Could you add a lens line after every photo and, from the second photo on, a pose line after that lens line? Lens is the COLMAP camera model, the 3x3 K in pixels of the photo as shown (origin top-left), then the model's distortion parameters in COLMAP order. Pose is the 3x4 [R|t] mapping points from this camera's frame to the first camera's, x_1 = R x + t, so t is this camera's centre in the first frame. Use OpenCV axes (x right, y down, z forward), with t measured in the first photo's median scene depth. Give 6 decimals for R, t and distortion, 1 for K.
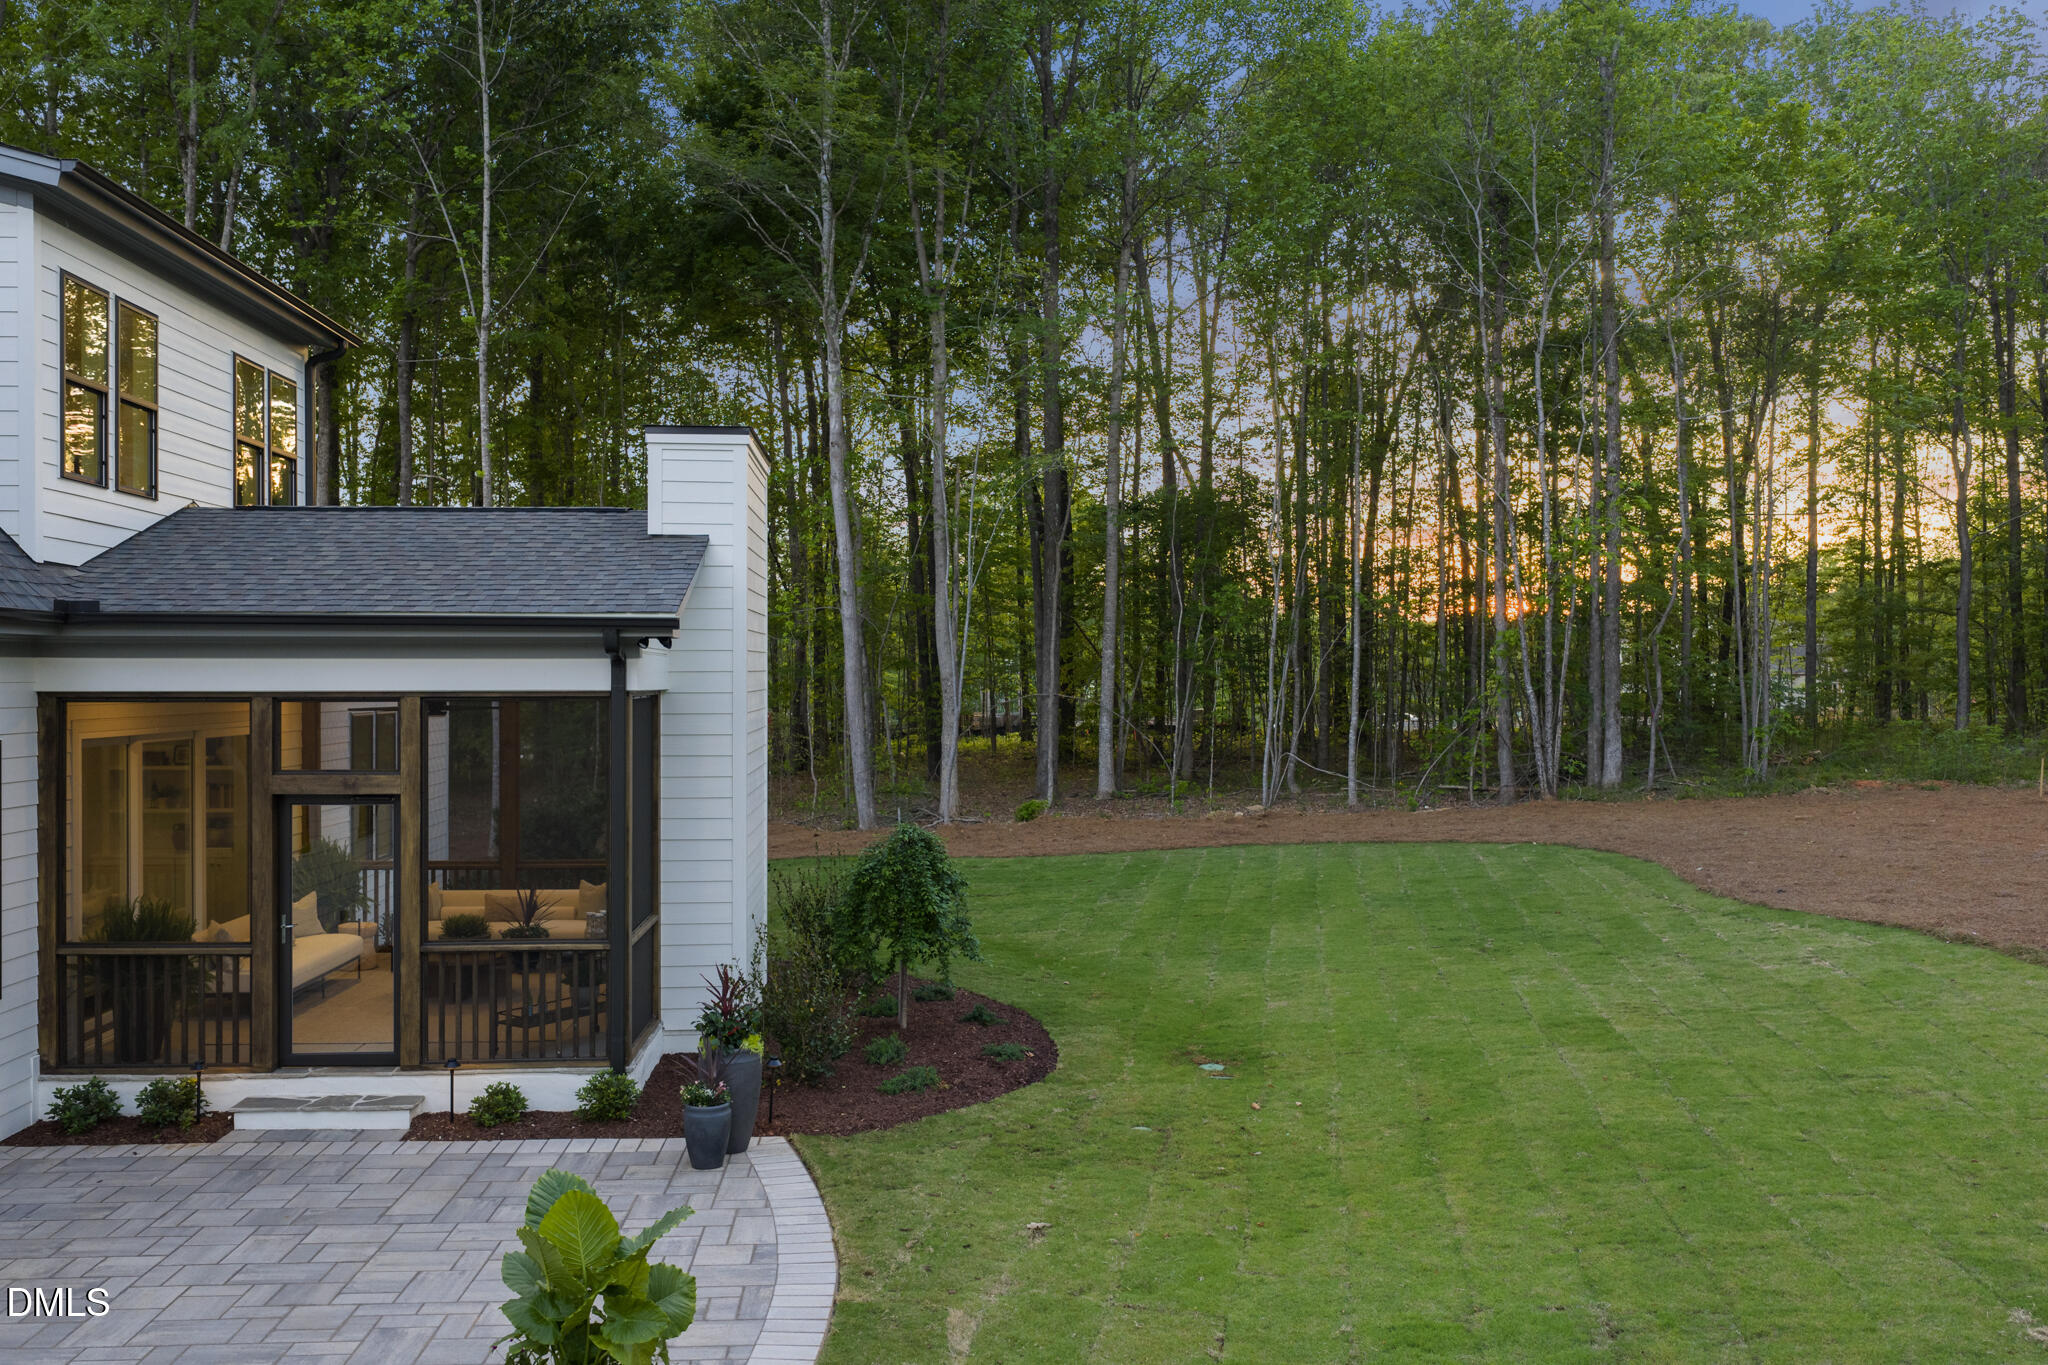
lens RADIAL K [[1693.1, 0, 1032.3], [0, 1693.1, 684.1], [0, 0, 1]] dist [0.016590, -0.027752]
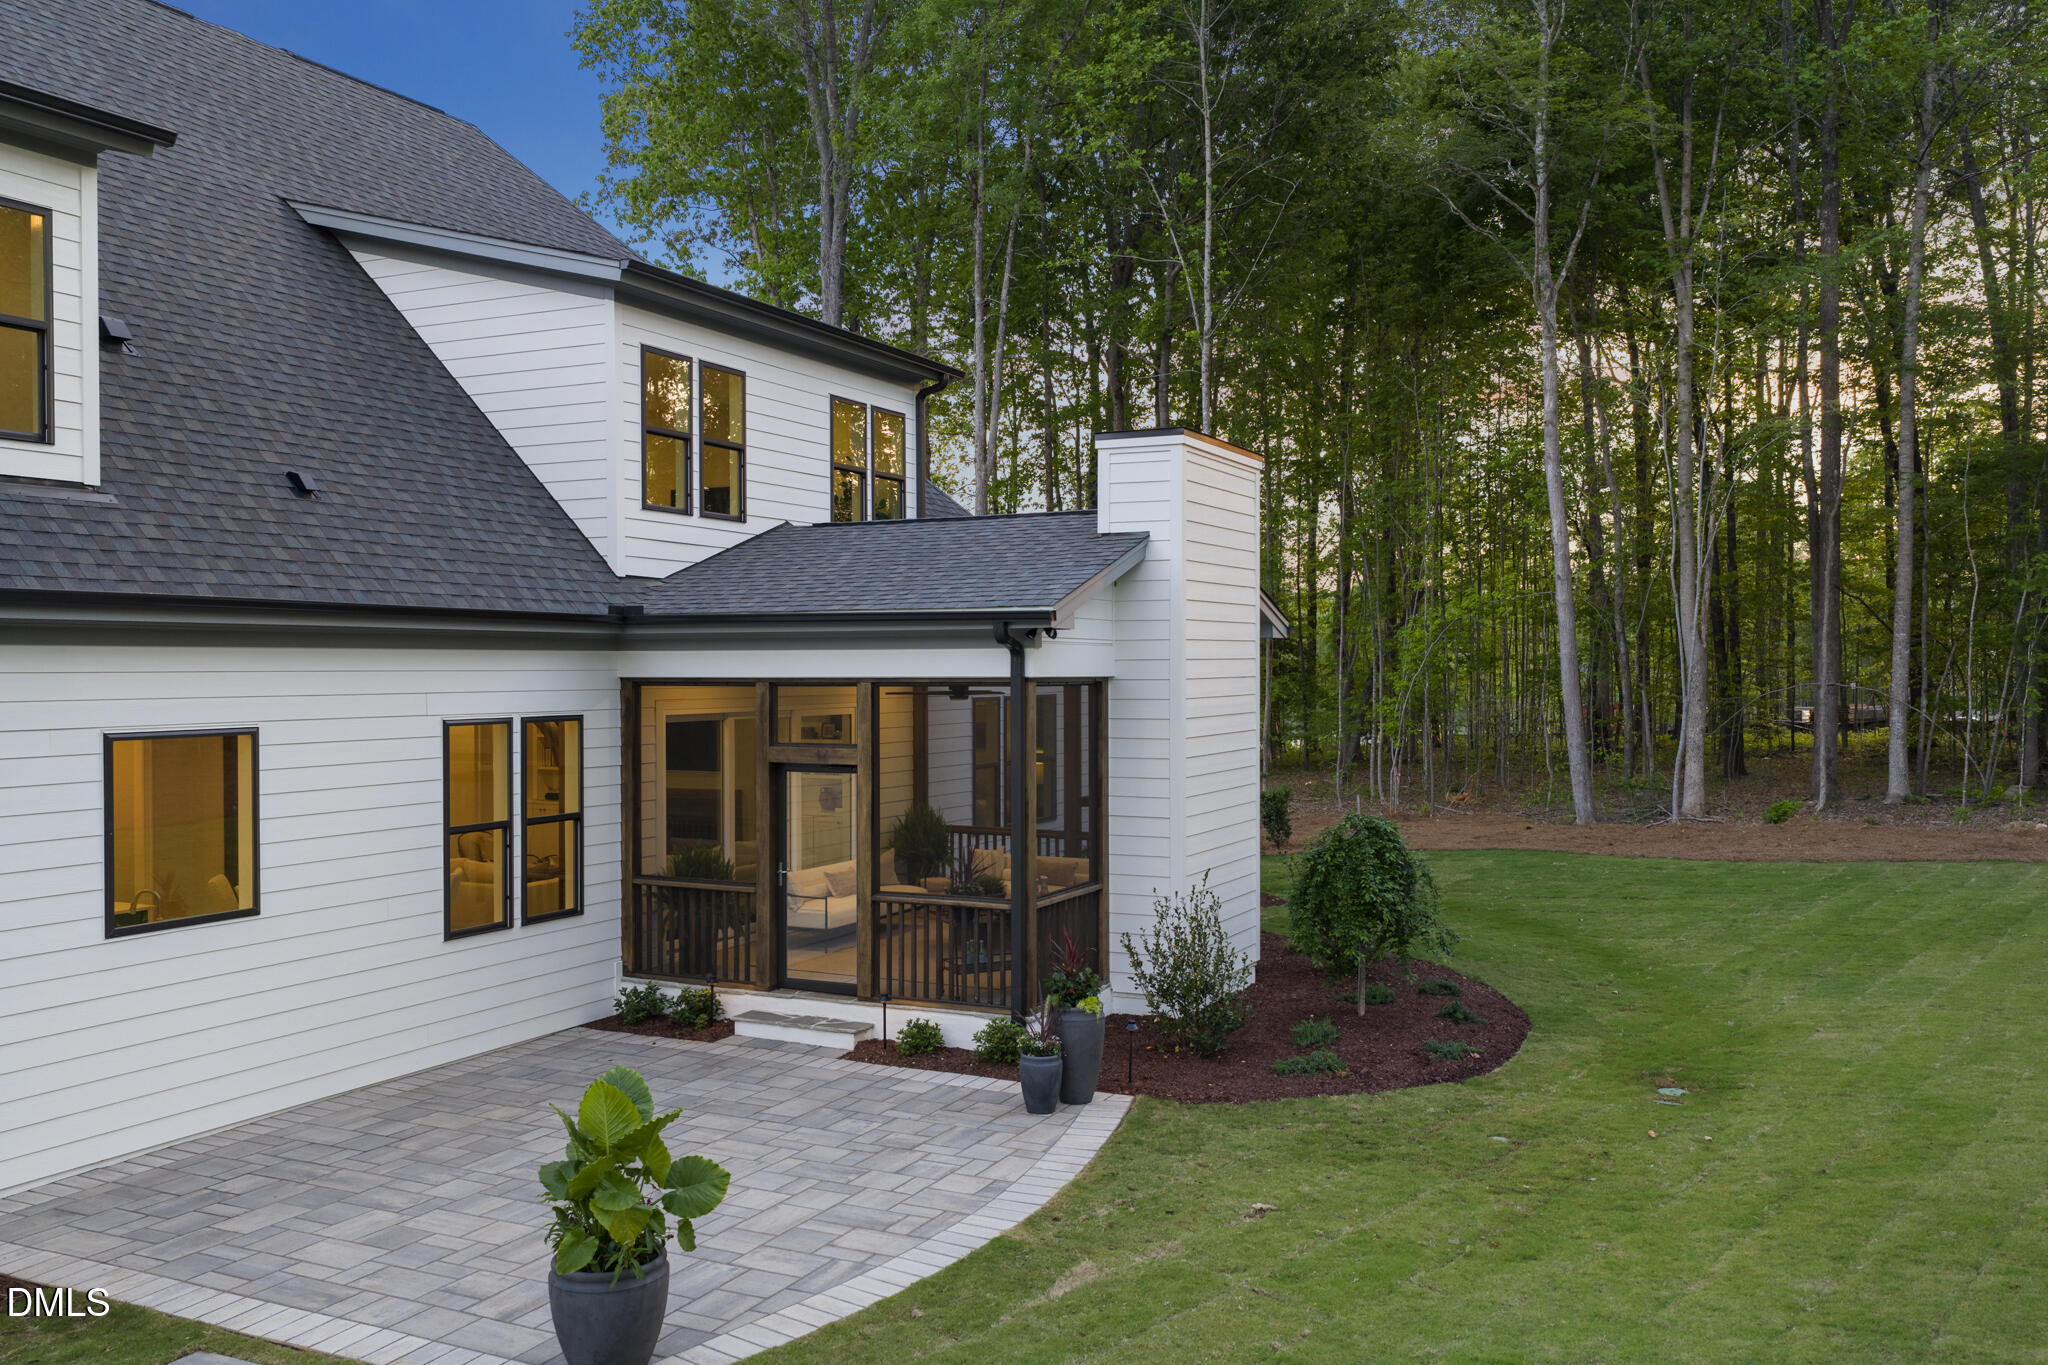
lens RADIAL K [[1693.1, 0, 1050.2], [0, 1693.1, 688.3], [0, 0, 1]] dist [0.016590, -0.027752]
pose [[0.866552, 0.004869, -0.499063, 0.332388], [-0.000171, 0.999955, 0.009458, 0.000529], [0.499087, -0.008111, 0.866514, 0.052794]]
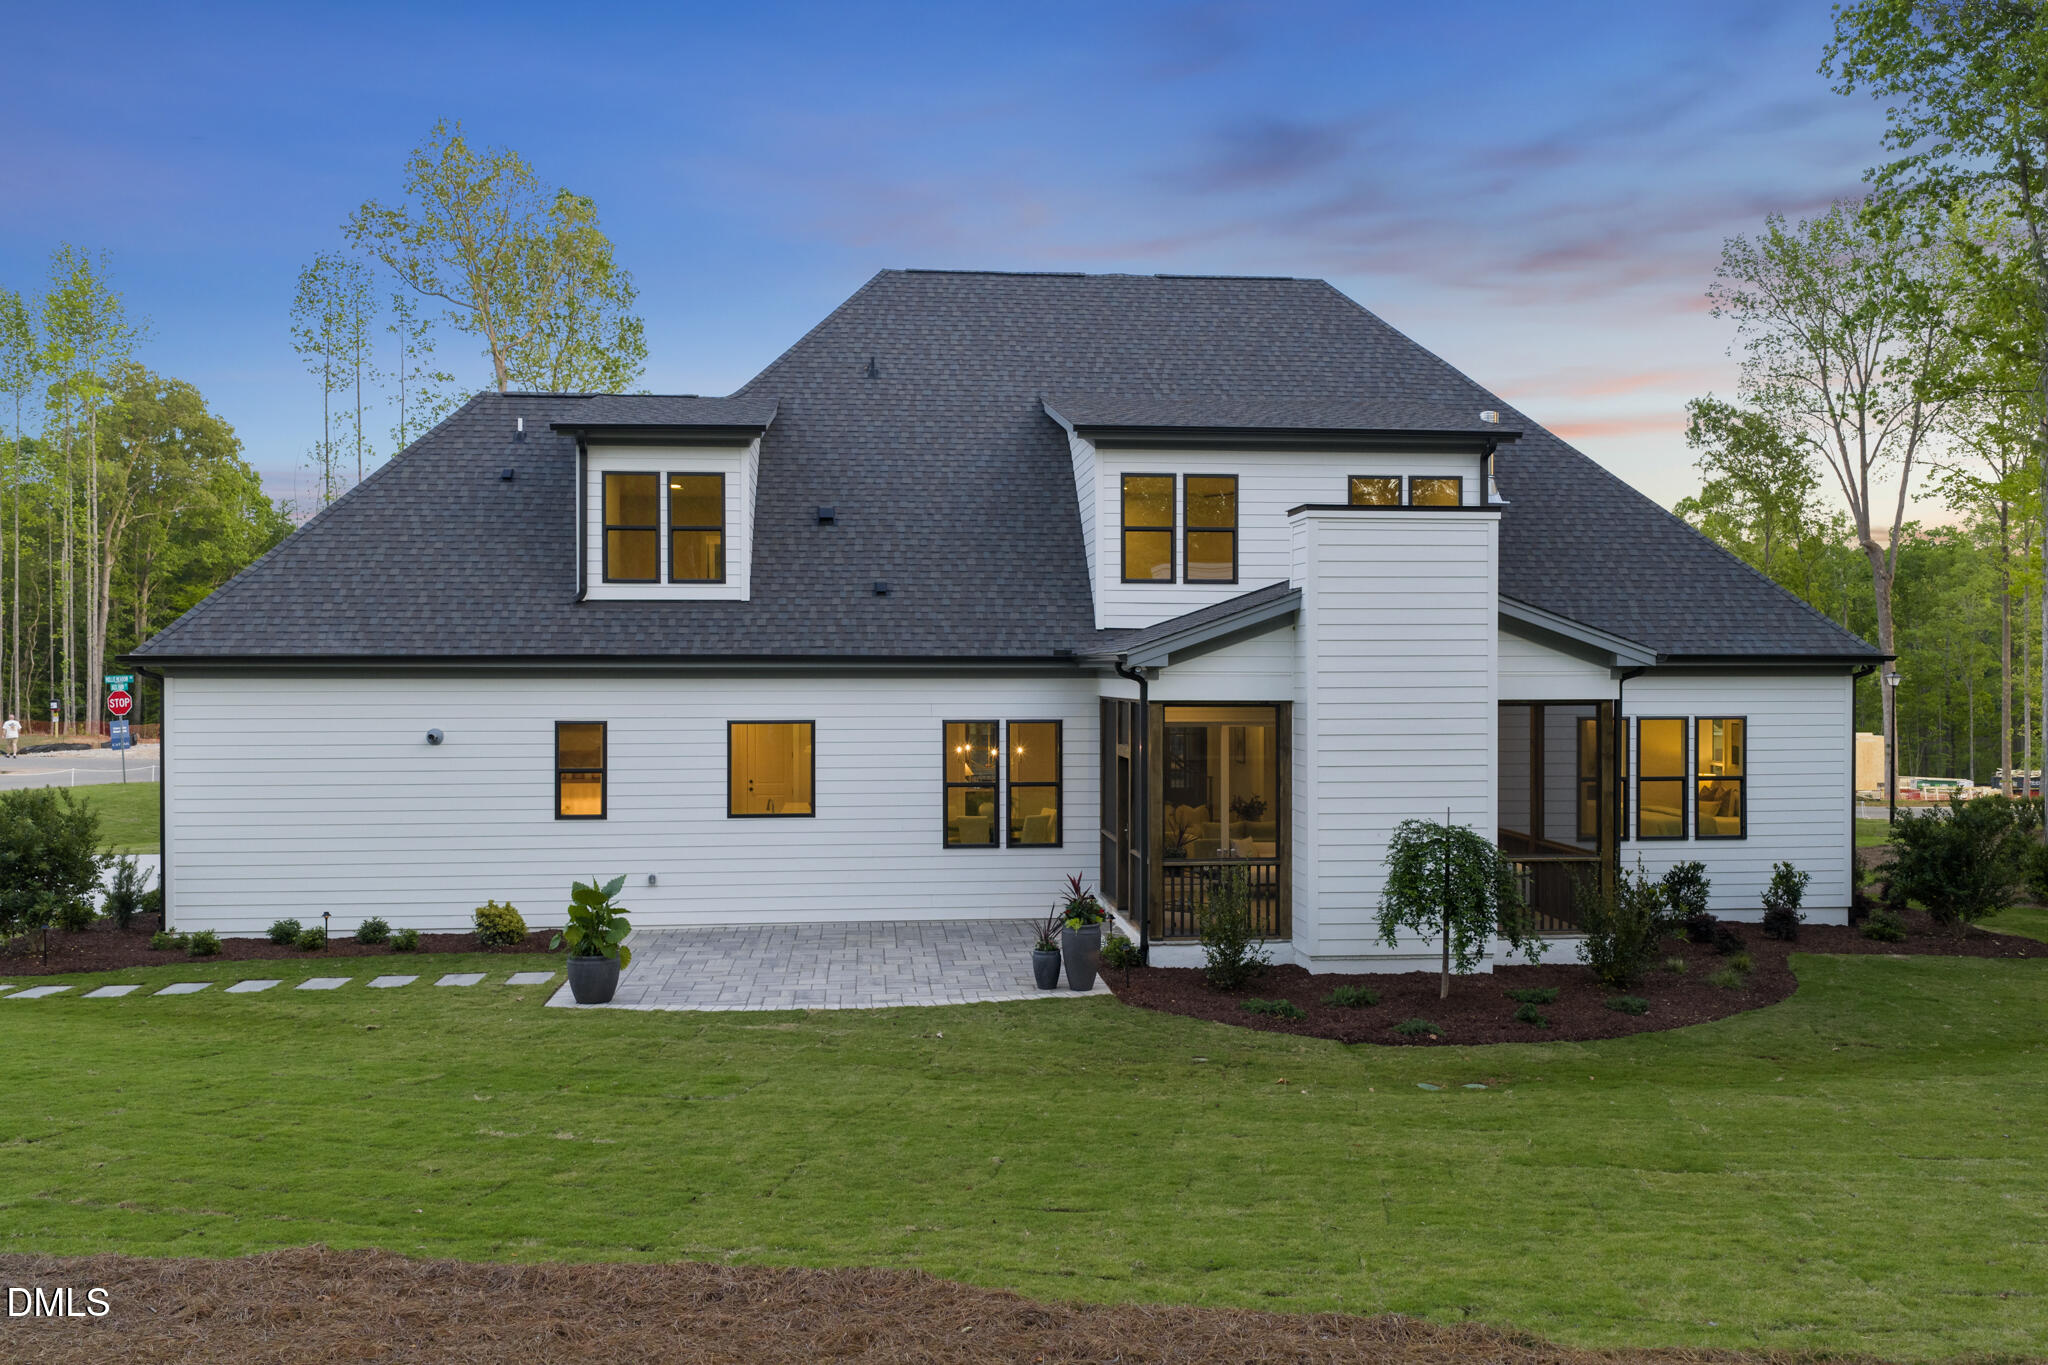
lens RADIAL K [[1693.1, 0, 1029.7], [0, 1693.1, 676.0], [0, 0, 1]] dist [0.016590, -0.027752]
pose [[0.007203, 0.003180, -0.999969, 1.338092], [-0.005865, 0.999978, 0.003138, -0.023789], [0.999957, 0.005842, 0.007221, 0.901973]]
